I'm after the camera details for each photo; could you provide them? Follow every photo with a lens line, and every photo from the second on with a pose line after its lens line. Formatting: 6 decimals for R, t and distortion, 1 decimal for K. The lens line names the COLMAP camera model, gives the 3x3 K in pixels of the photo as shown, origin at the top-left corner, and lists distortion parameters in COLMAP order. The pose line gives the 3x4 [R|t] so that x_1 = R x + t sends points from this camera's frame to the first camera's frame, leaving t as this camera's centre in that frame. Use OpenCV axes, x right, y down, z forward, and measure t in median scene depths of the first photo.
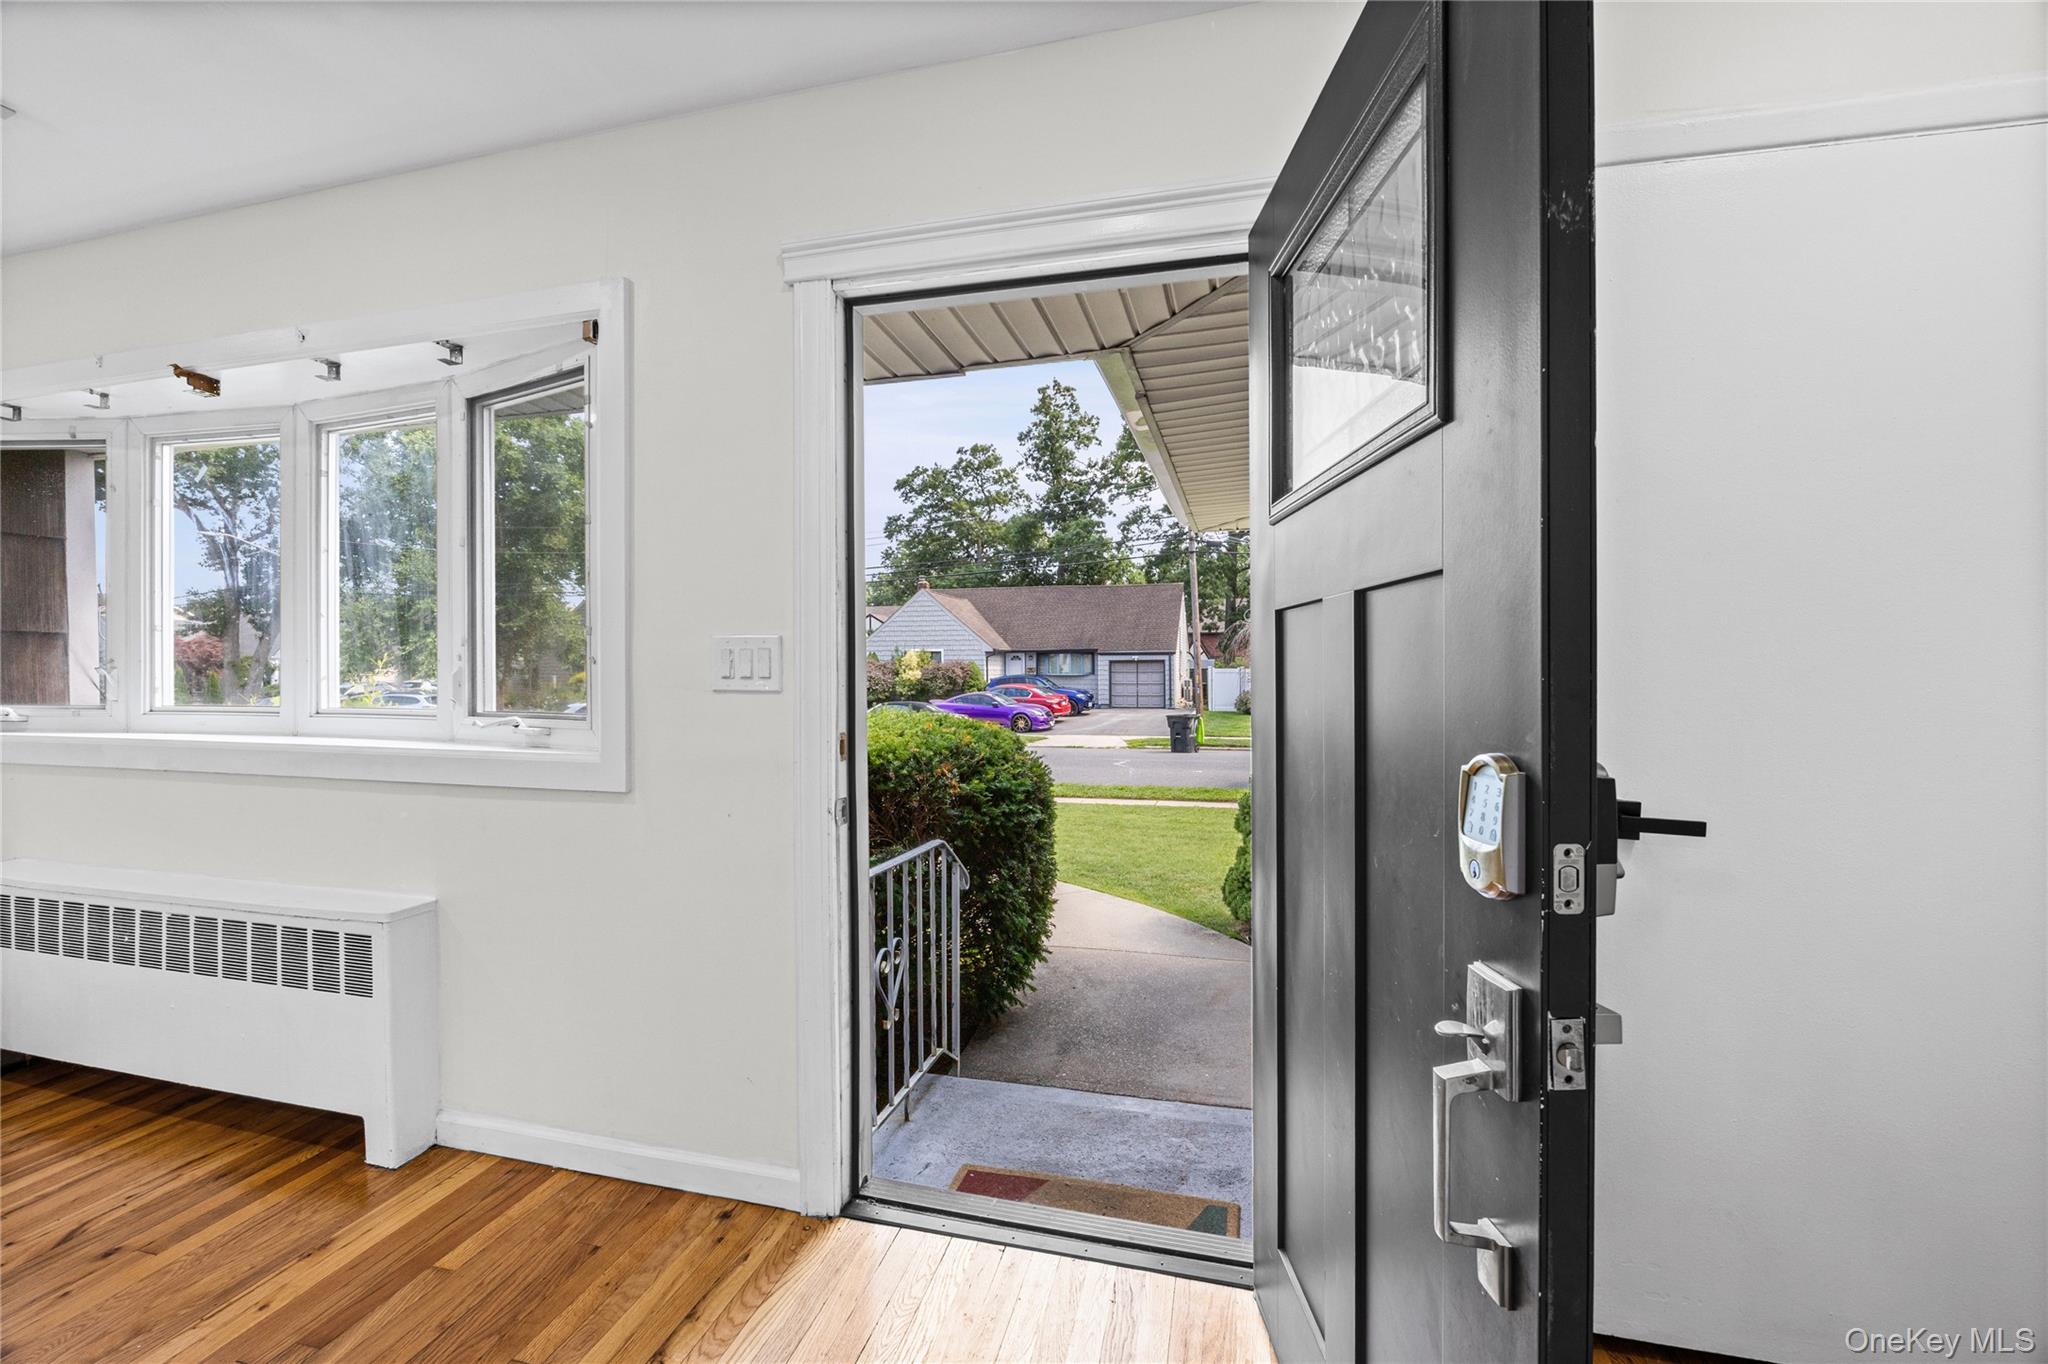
lens RADIAL K [[849.2, 0, 1021.4], [0, 849.2, 676.5], [0, 0, 1]] dist [-0.016578, 0.000700]
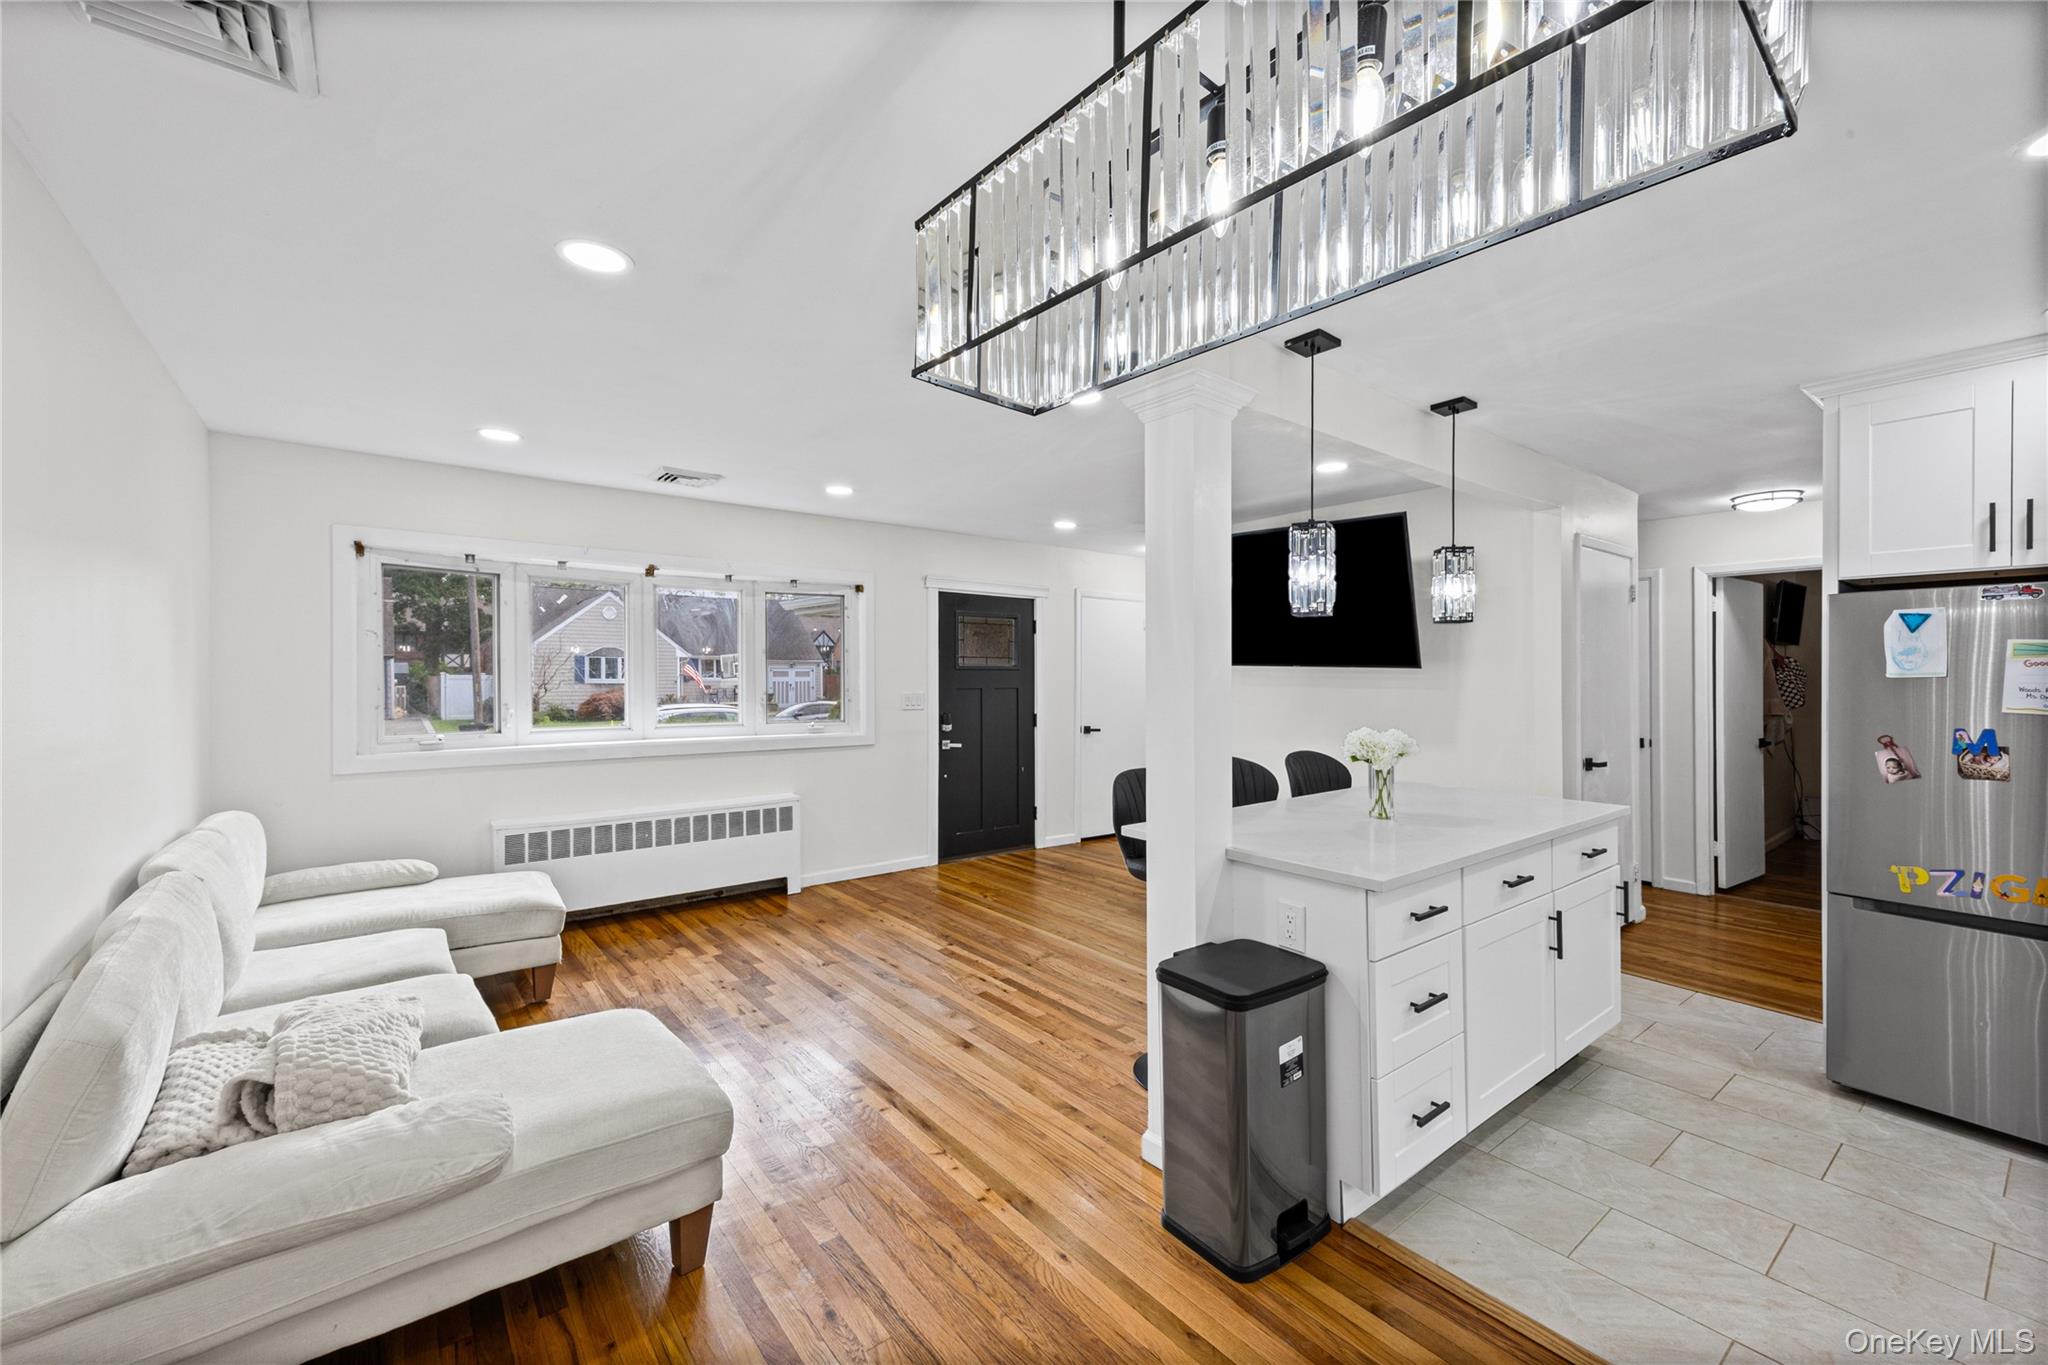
lens RADIAL K [[826.8, 0, 1019.9], [0, 826.8, 680.8], [0, 0, 1]] dist [0.011486, -0.001316]
pose [[0.608593, -0.004280, 0.793471, -2.249482], [0.002182, 0.999991, 0.003721, -0.089743], [-0.793479, -0.000533, 0.608597, -1.085167]]
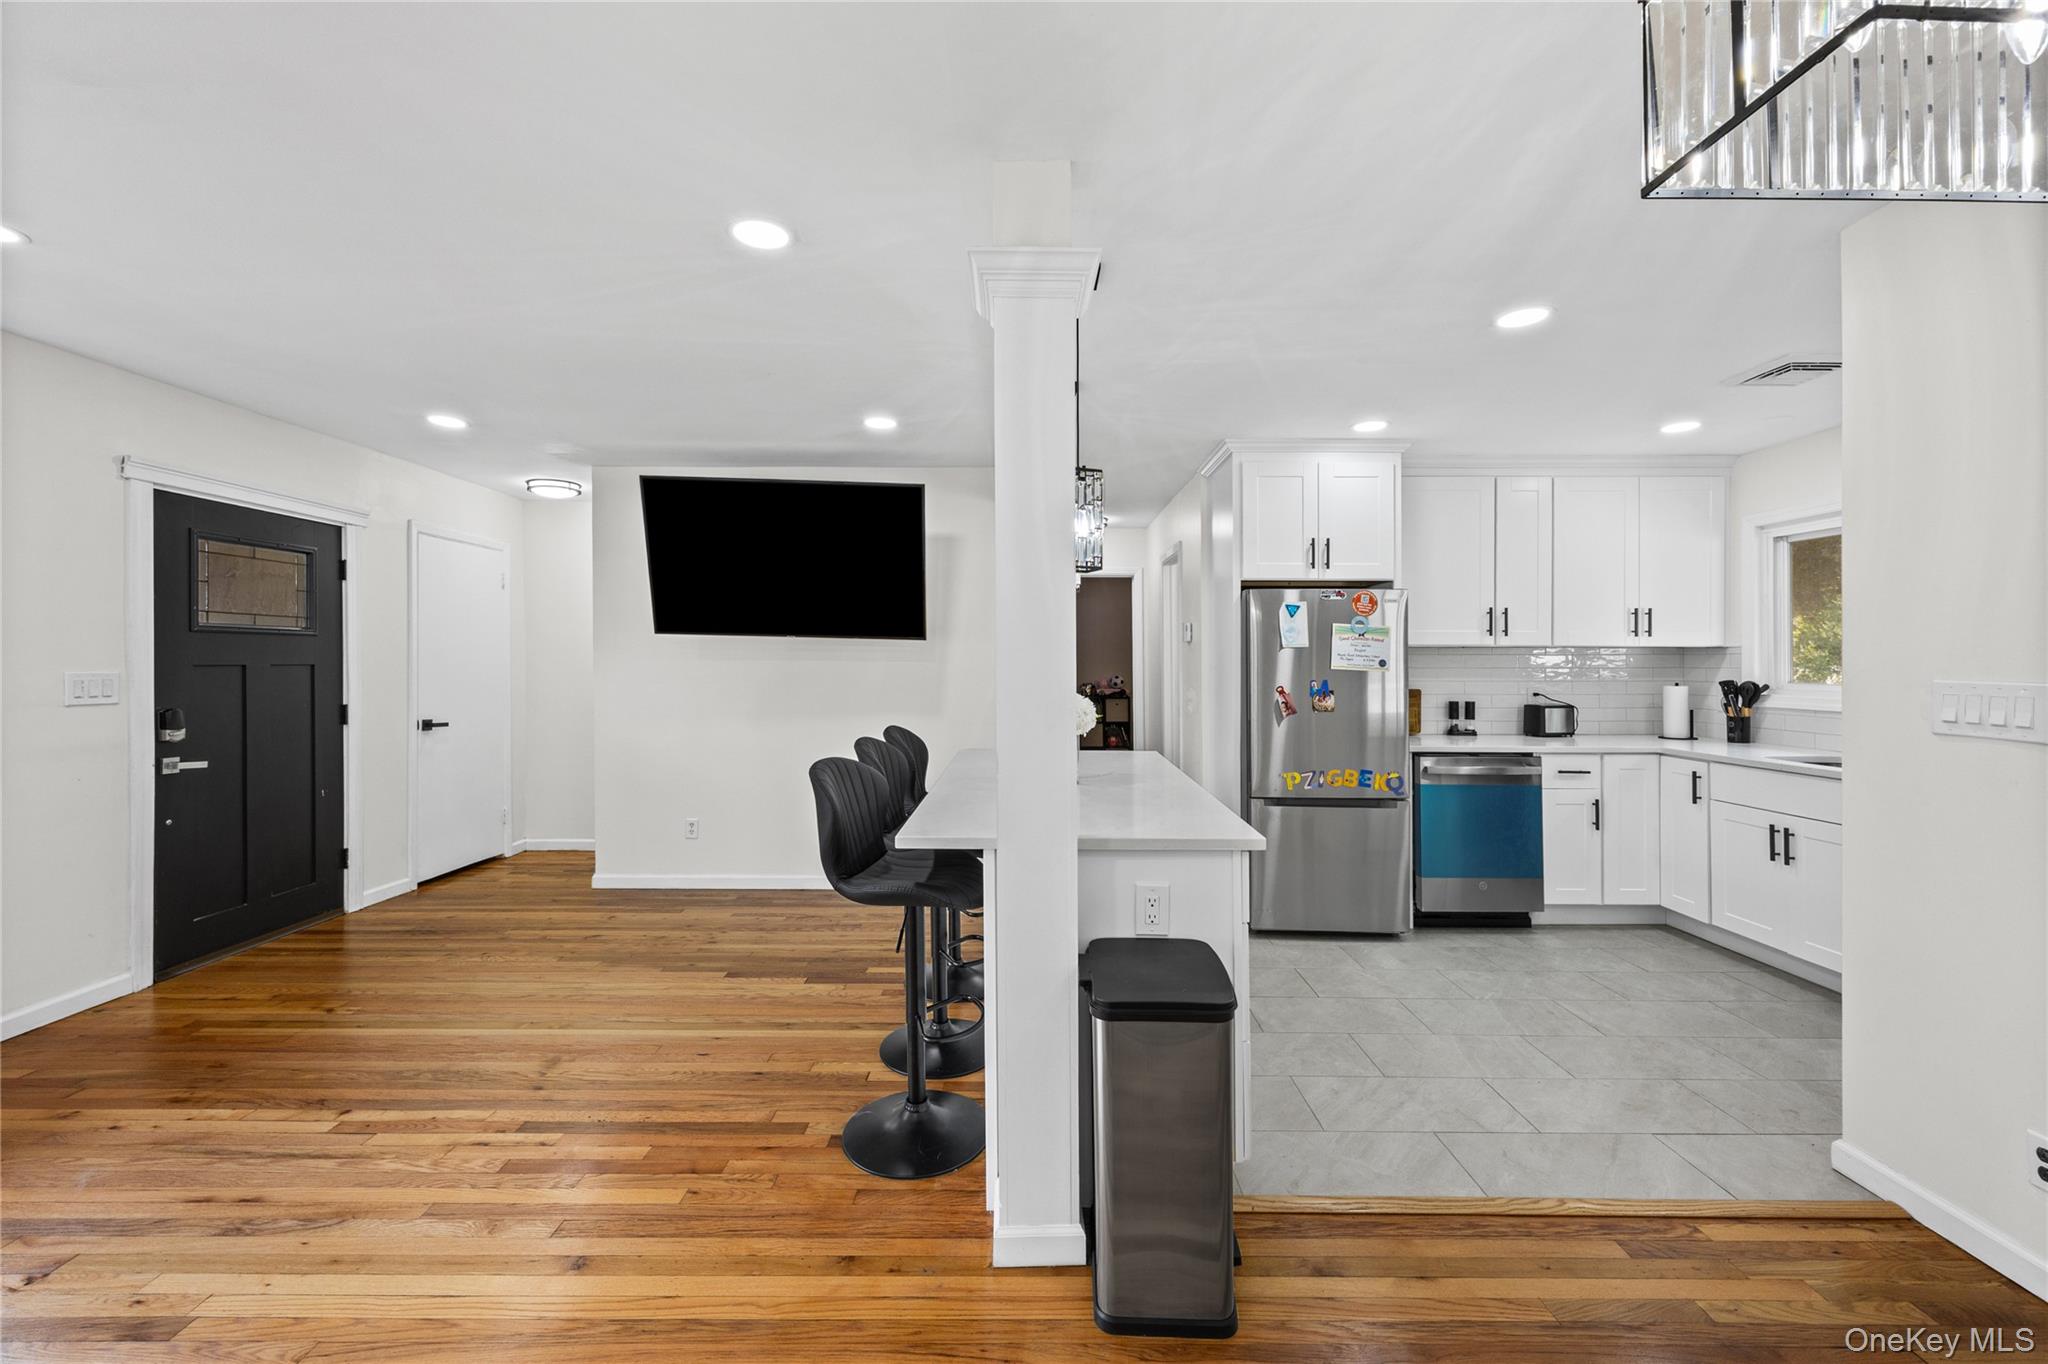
lens RADIAL K [[806.2, 0, 1024.6], [0, 806.2, 665.4], [0, 0, 1]] dist [0.003762, -0.001278]
pose [[-0.250722, -0.006125, 0.968040, -2.065449], [0.001850, 0.999975, 0.006807, -0.061340], [-0.968057, 0.003497, -0.250705, -0.357780]]
